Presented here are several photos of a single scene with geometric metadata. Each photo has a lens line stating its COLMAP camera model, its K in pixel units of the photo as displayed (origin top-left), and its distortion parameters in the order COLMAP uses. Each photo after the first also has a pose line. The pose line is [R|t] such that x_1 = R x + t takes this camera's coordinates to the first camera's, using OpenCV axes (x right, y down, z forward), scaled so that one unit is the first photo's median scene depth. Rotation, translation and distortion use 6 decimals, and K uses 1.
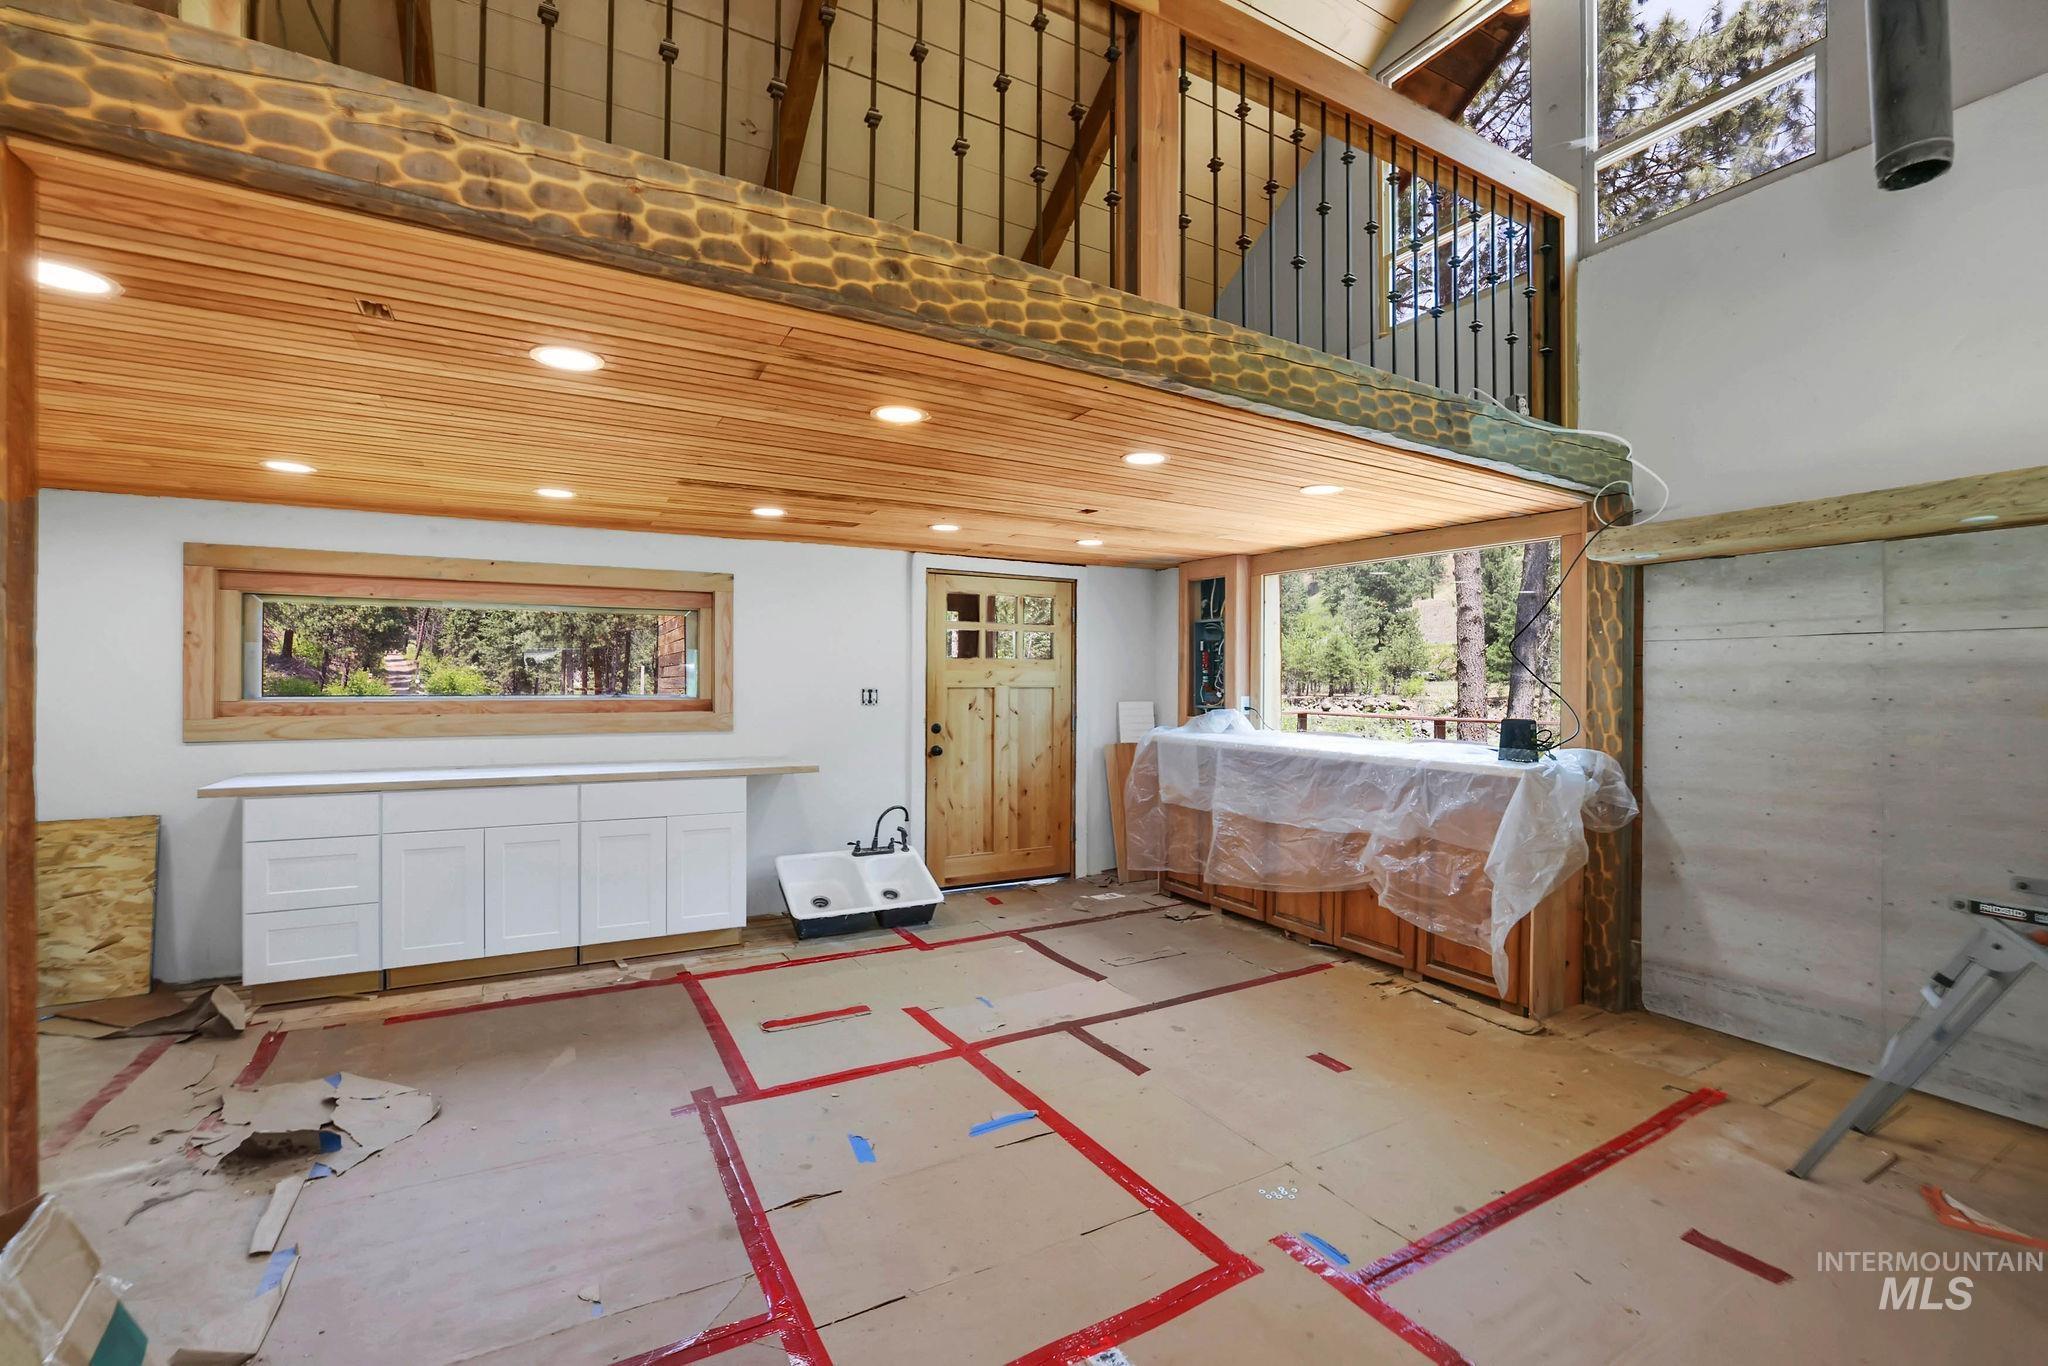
lens RADIAL K [[878.4, 0, 1018.8], [0, 878.4, 681.3], [0, 0, 1]] dist [-0.045594, 0.017551]
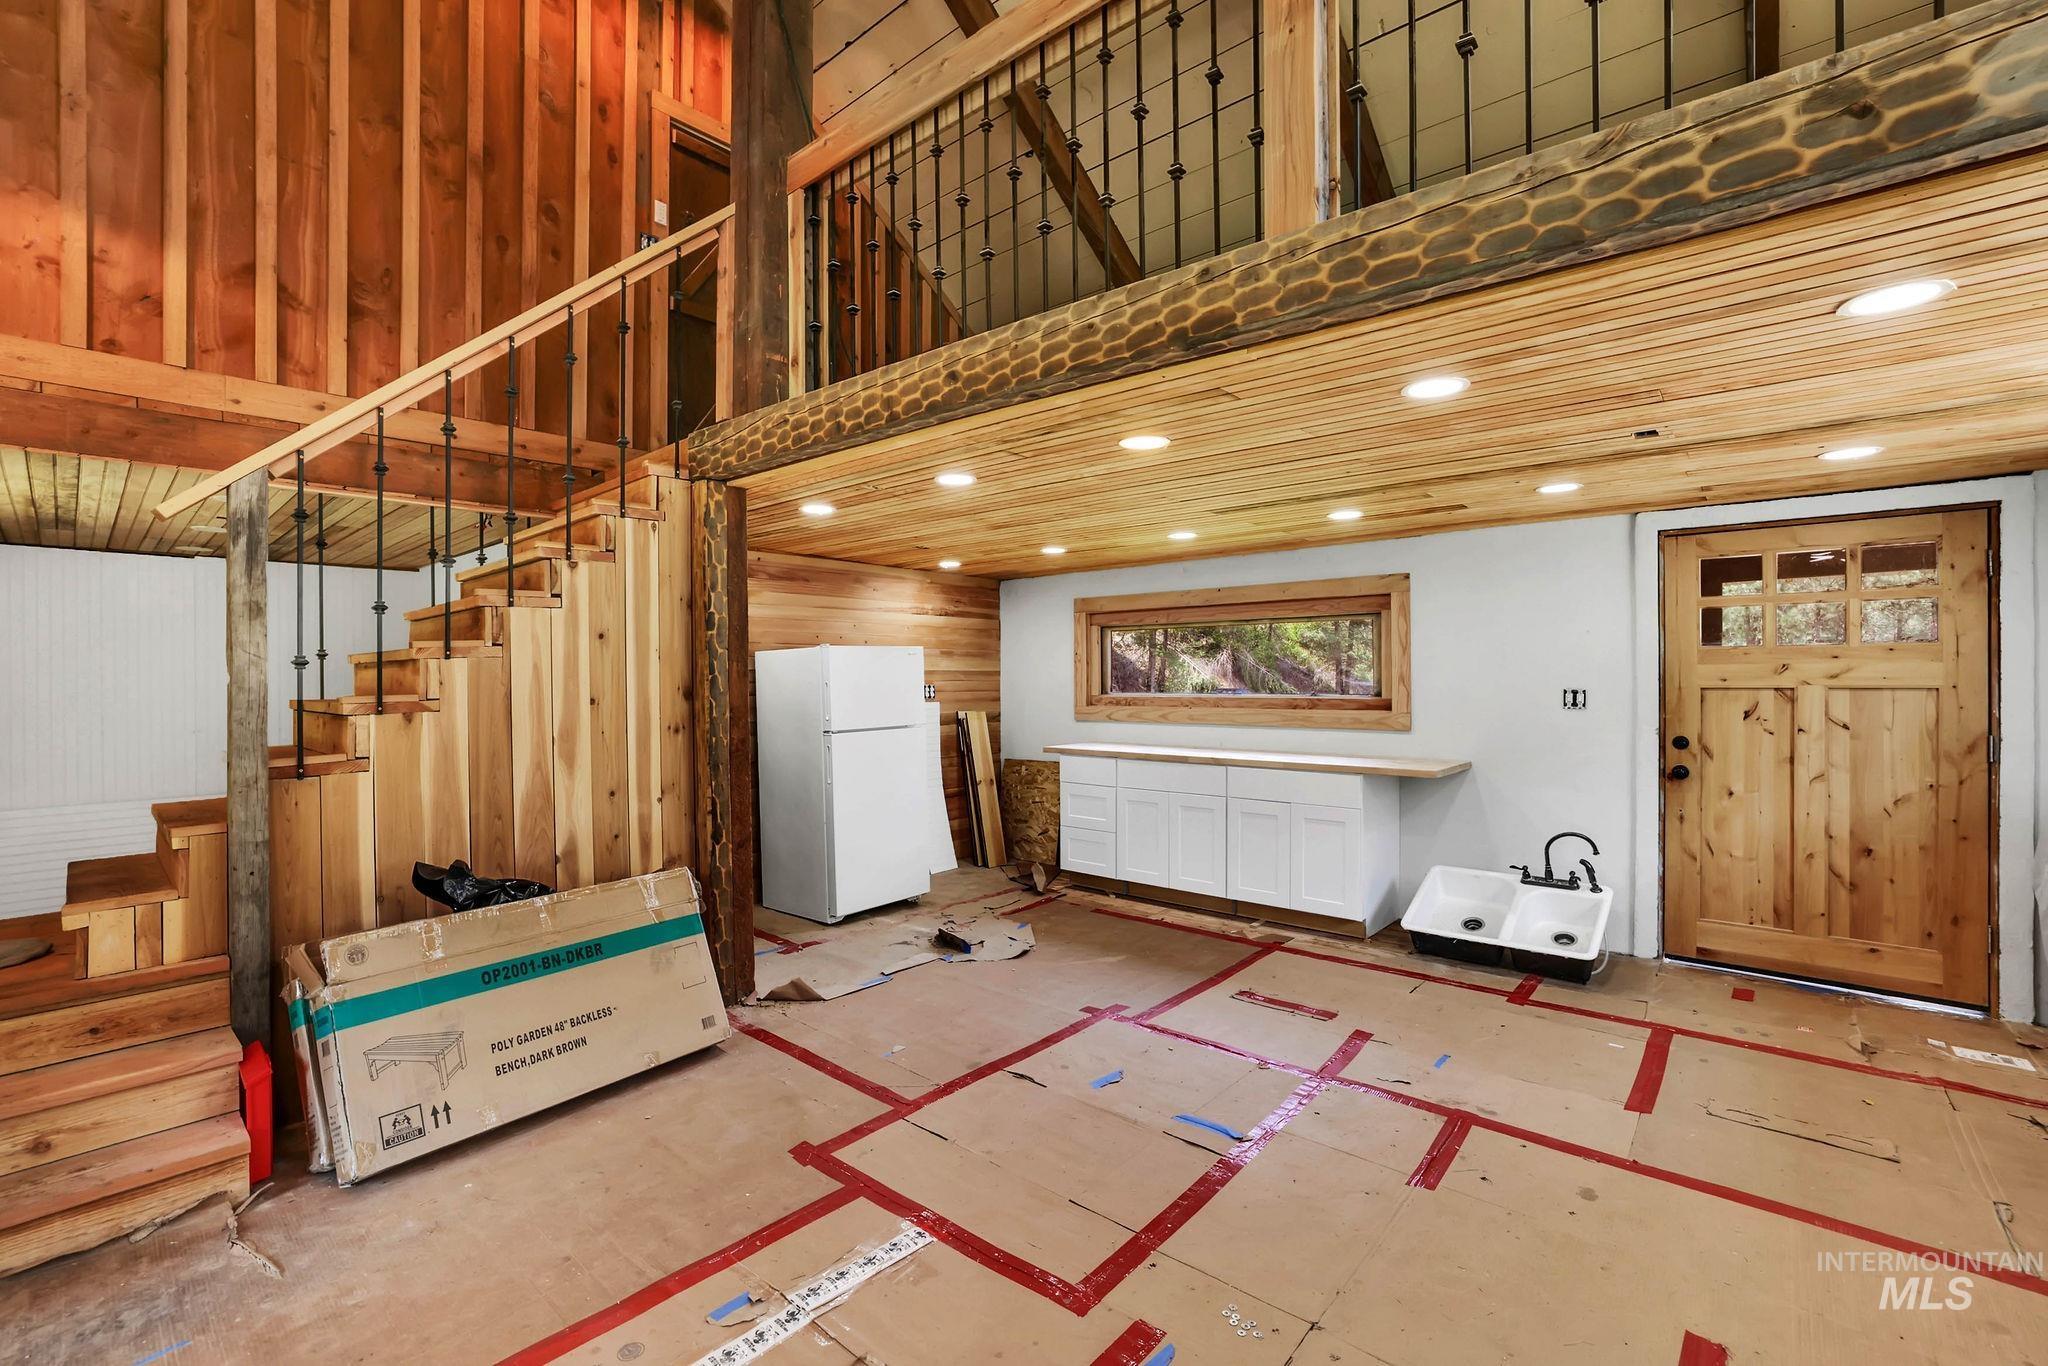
lens RADIAL K [[878.4, 0, 1018.8], [0, 878.4, 681.3], [0, 0, 1]] dist [-0.045594, 0.017551]
pose [[0.336387, -0.005341, -0.941709, 0.537897], [0.005673, 0.999977, -0.003645, 0.001516], [0.941707, -0.004116, 0.336409, 0.295863]]
